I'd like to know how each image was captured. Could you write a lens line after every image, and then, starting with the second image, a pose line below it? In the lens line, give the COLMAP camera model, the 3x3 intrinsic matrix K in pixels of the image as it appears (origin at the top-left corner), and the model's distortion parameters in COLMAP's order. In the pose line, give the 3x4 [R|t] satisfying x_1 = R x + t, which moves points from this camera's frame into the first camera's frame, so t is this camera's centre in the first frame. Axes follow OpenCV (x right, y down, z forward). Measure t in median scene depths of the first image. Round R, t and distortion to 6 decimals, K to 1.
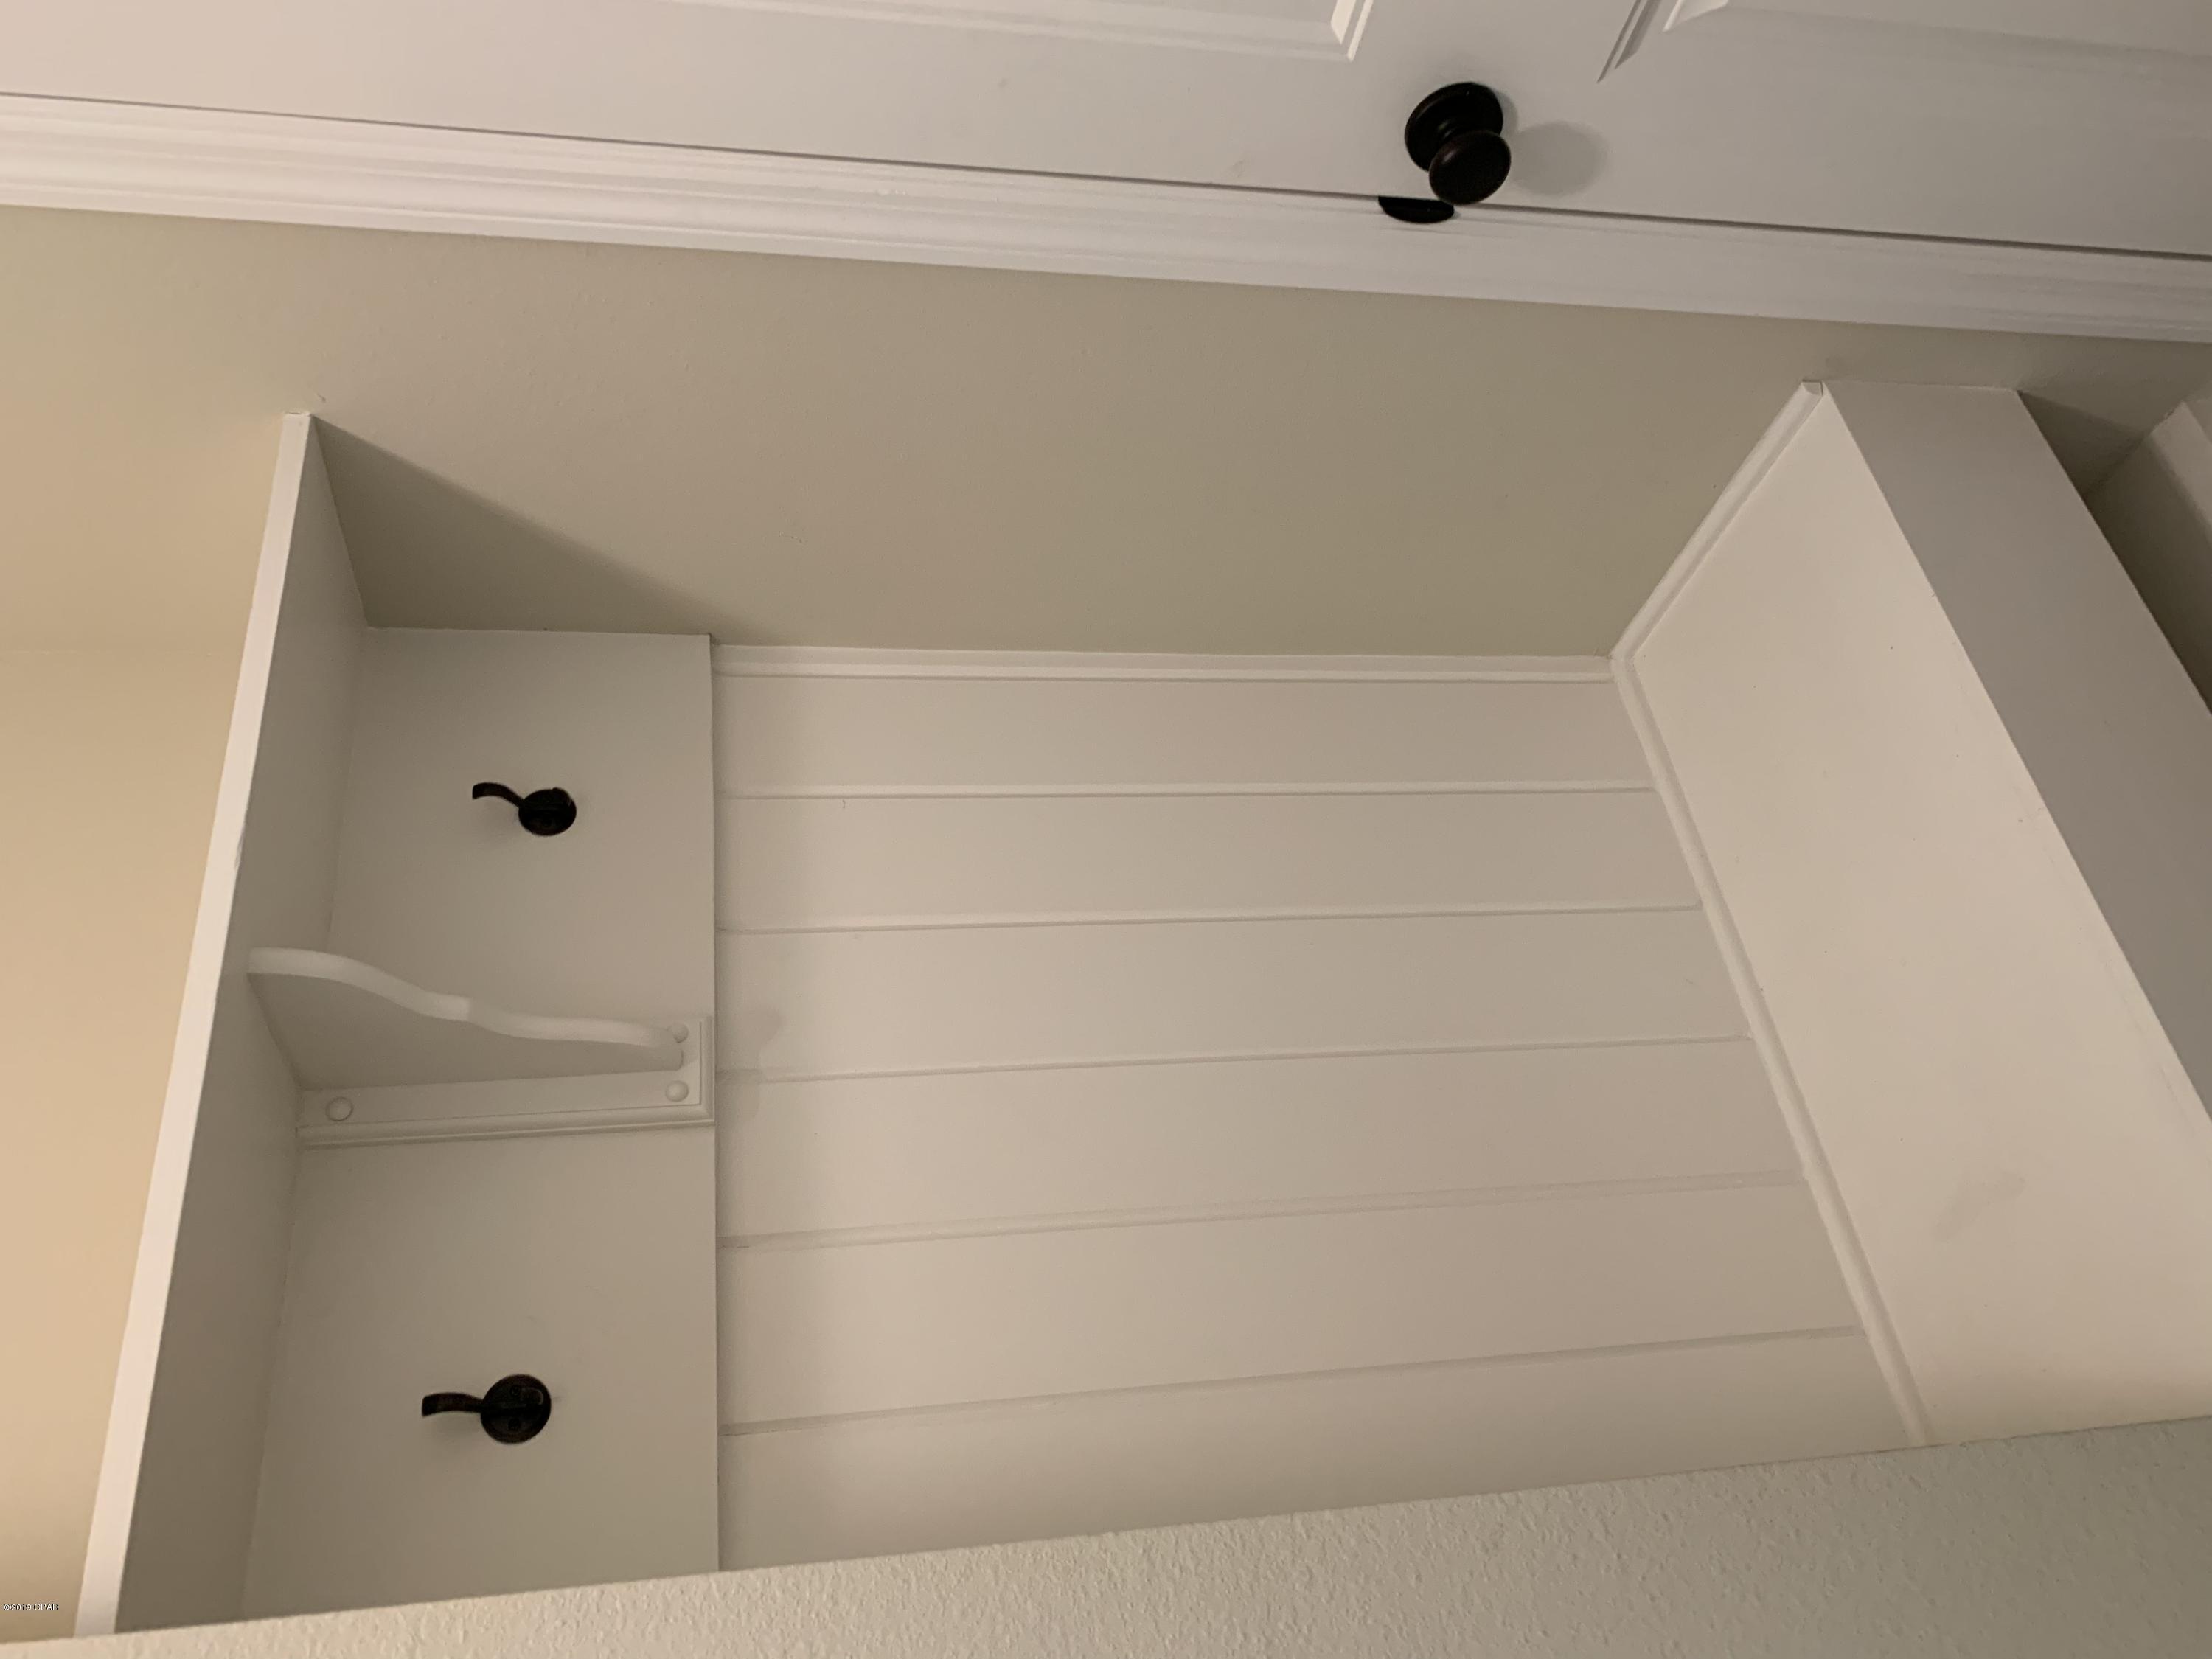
lens RADIAL K [[1716.3, 0, 1106.0], [0, 1716.3, 829.5], [0, 0, 1]] dist [0.000949, 0.002300]
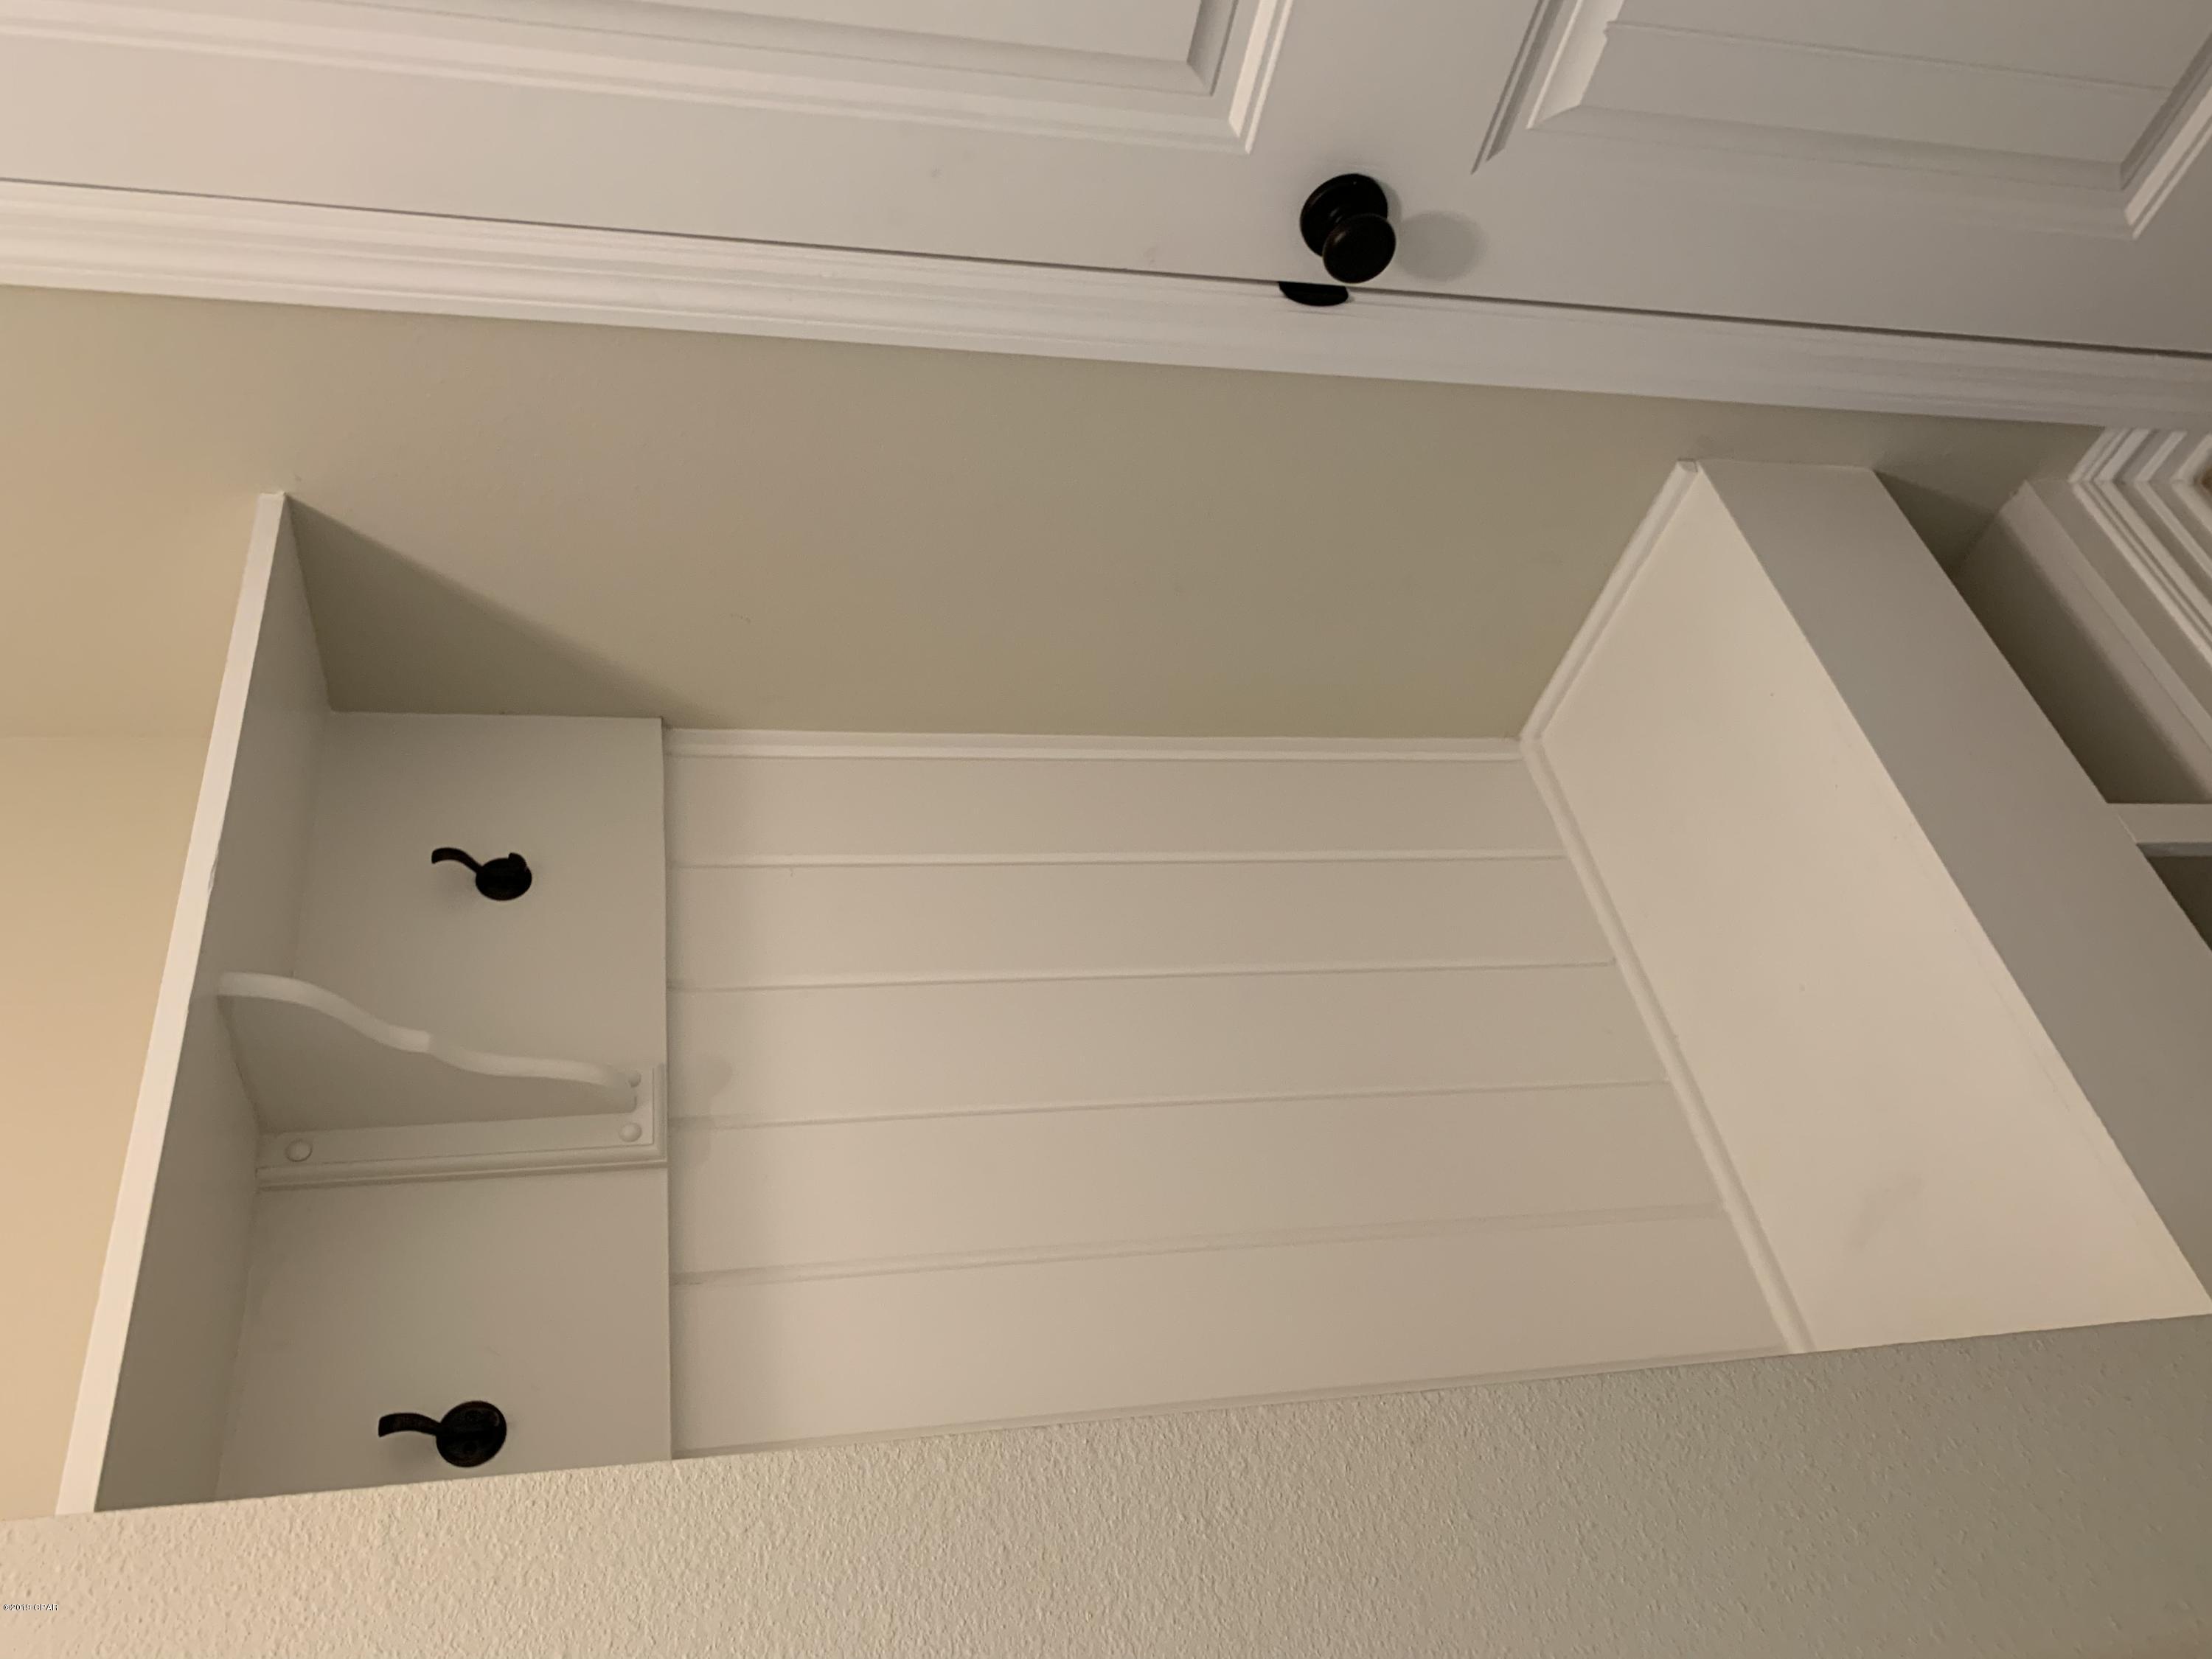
lens RADIAL K [[1703.7, 0, 1106.0], [0, 1703.7, 829.5], [0, 0, 1]] dist [-0.001546, 0.003728]
pose [[0.999172, -0.021386, 0.034617, 0.003335], [0.024743, 0.994717, -0.099630, 0.092864], [-0.032303, 0.100404, 0.994422, -0.048058]]
